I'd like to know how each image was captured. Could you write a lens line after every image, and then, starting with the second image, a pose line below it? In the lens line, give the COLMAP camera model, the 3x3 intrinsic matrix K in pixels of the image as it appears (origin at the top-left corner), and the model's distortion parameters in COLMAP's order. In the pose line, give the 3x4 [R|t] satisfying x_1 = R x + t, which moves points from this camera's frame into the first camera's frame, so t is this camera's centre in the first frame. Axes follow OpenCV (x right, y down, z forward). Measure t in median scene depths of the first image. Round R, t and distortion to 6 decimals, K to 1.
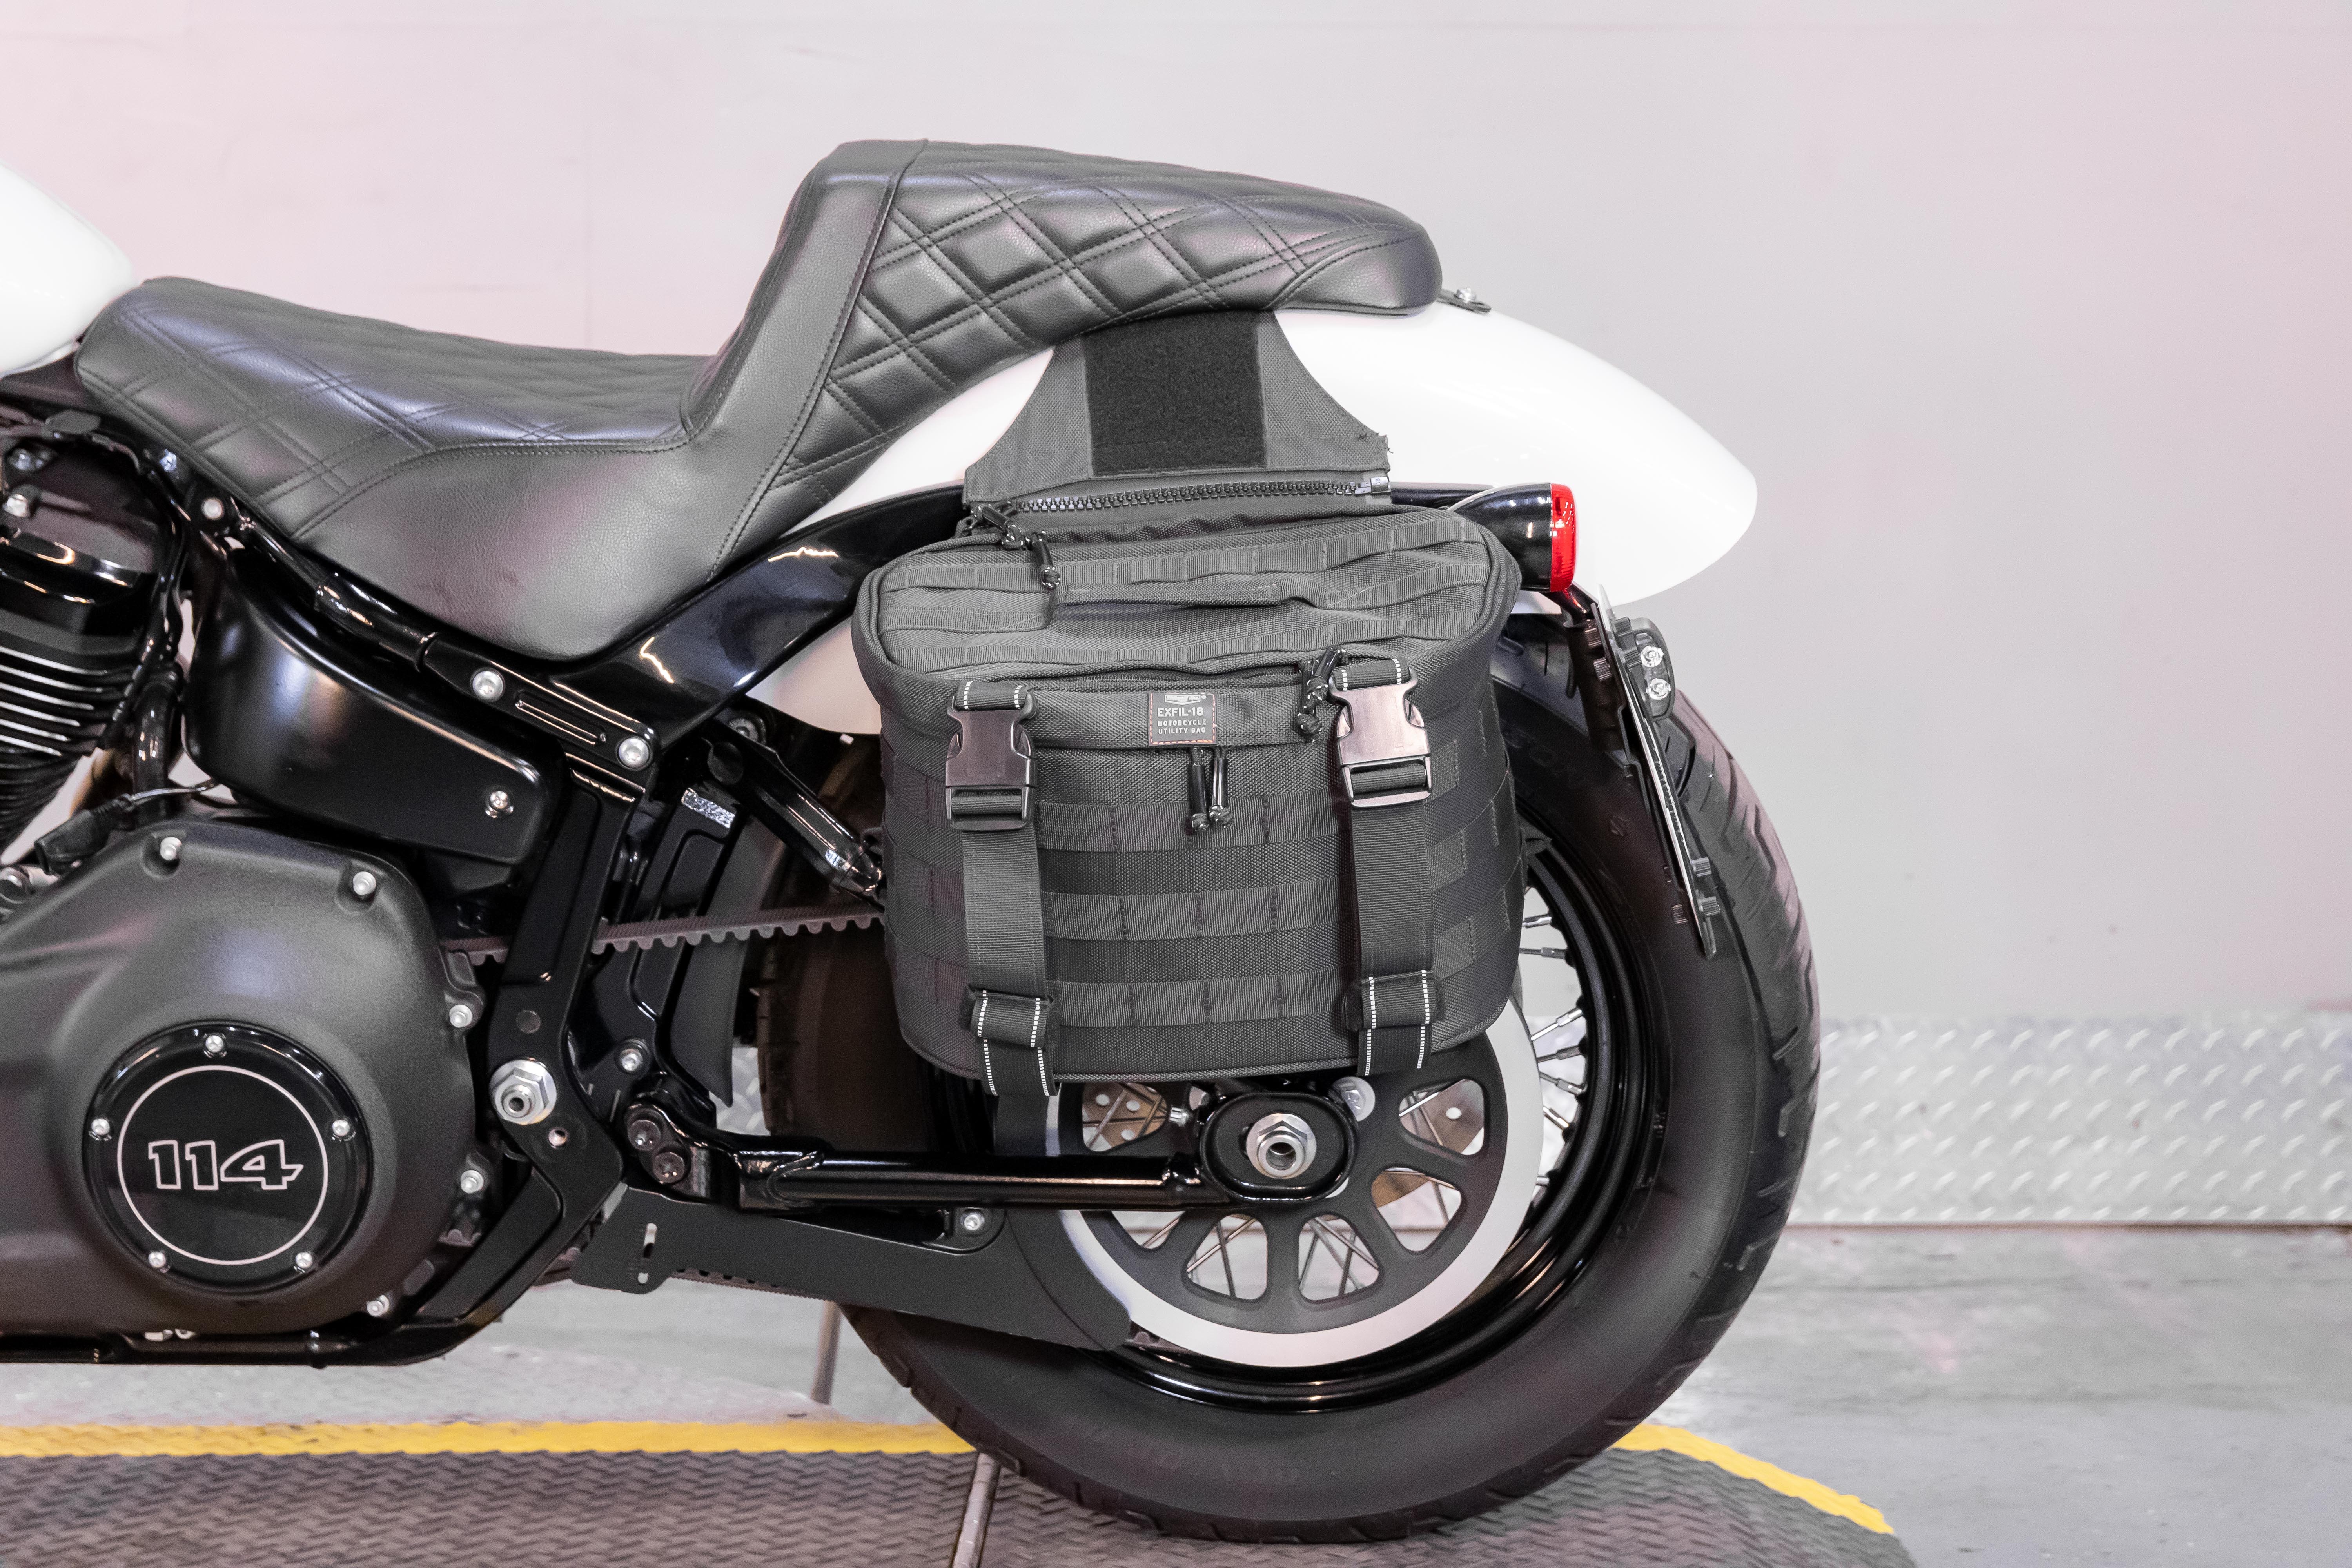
lens RADIAL K [[4327.8, 0, 1176.0], [0, 4327.8, 784.0], [0, 0, 1]] dist [0.014171, -0.022609]
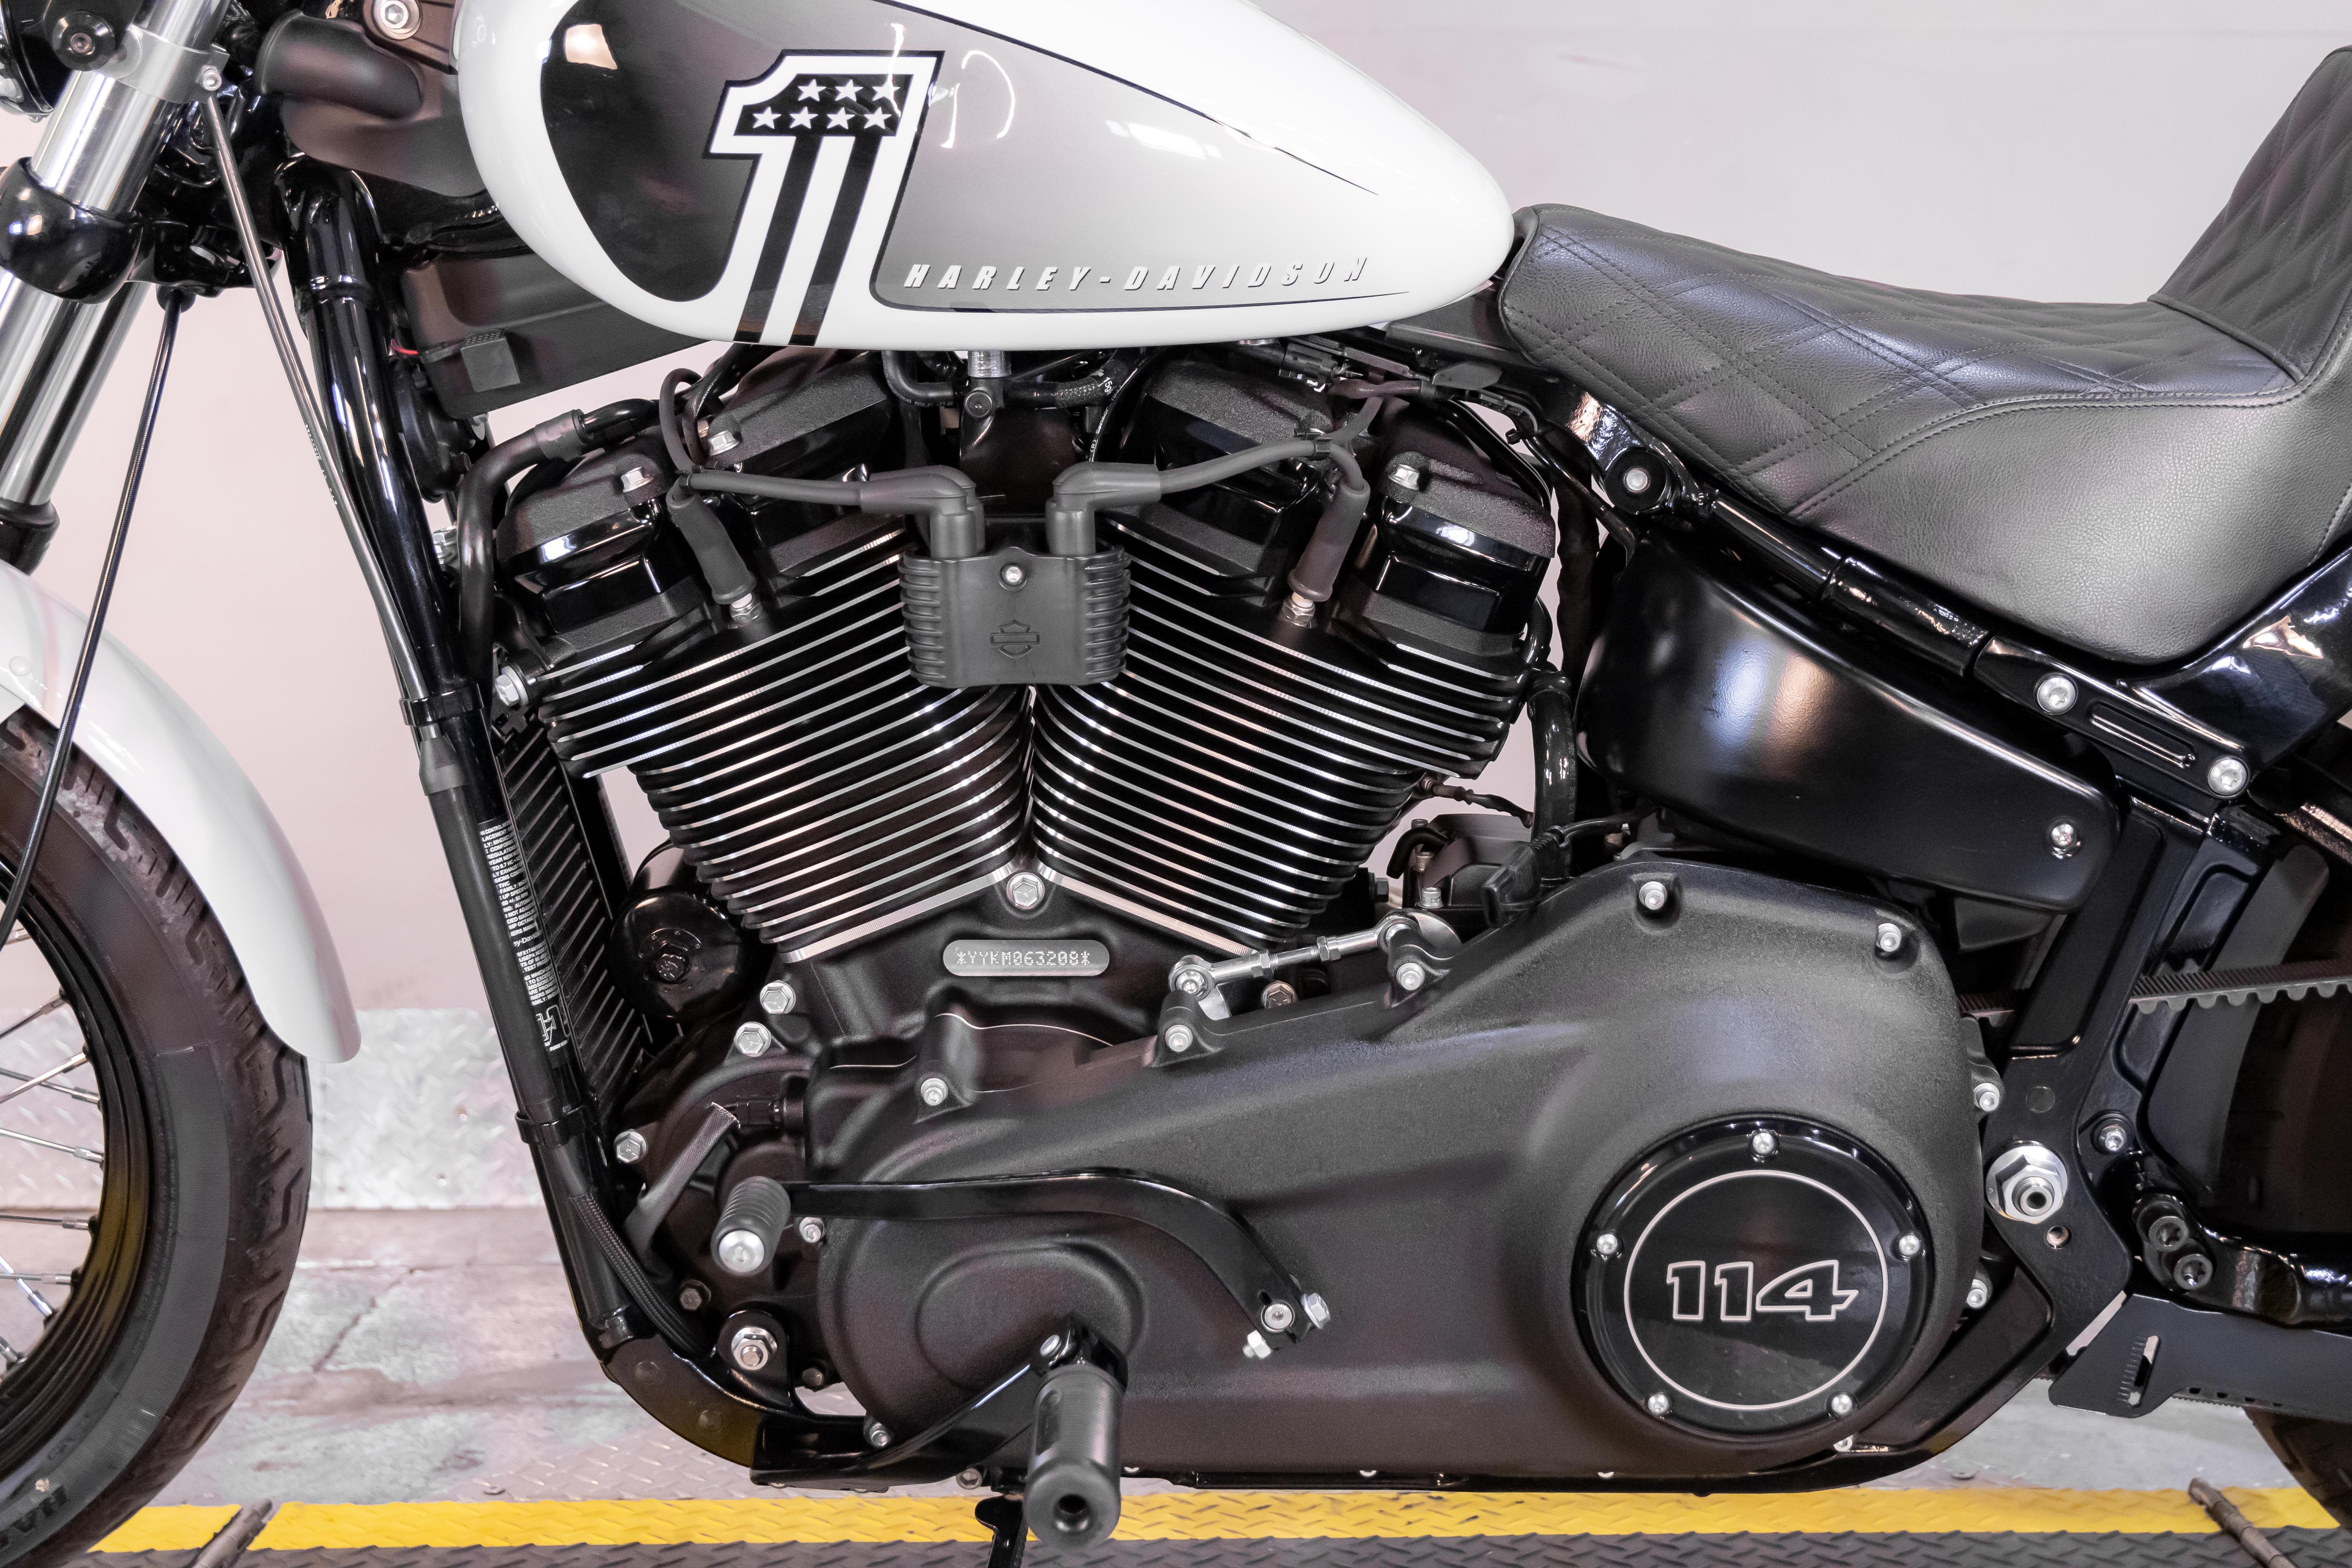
lens RADIAL K [[3188.5, 0, 1176.0], [0, 3188.5, 784.0], [0, 0, 1]] dist [0.012936, -0.050150]
pose [[0.999850, -0.001168, 0.017291, -0.332784], [0.000958, 0.999926, 0.012116, -0.013345], [-0.017304, -0.012098, 0.999777, 0.402911]]
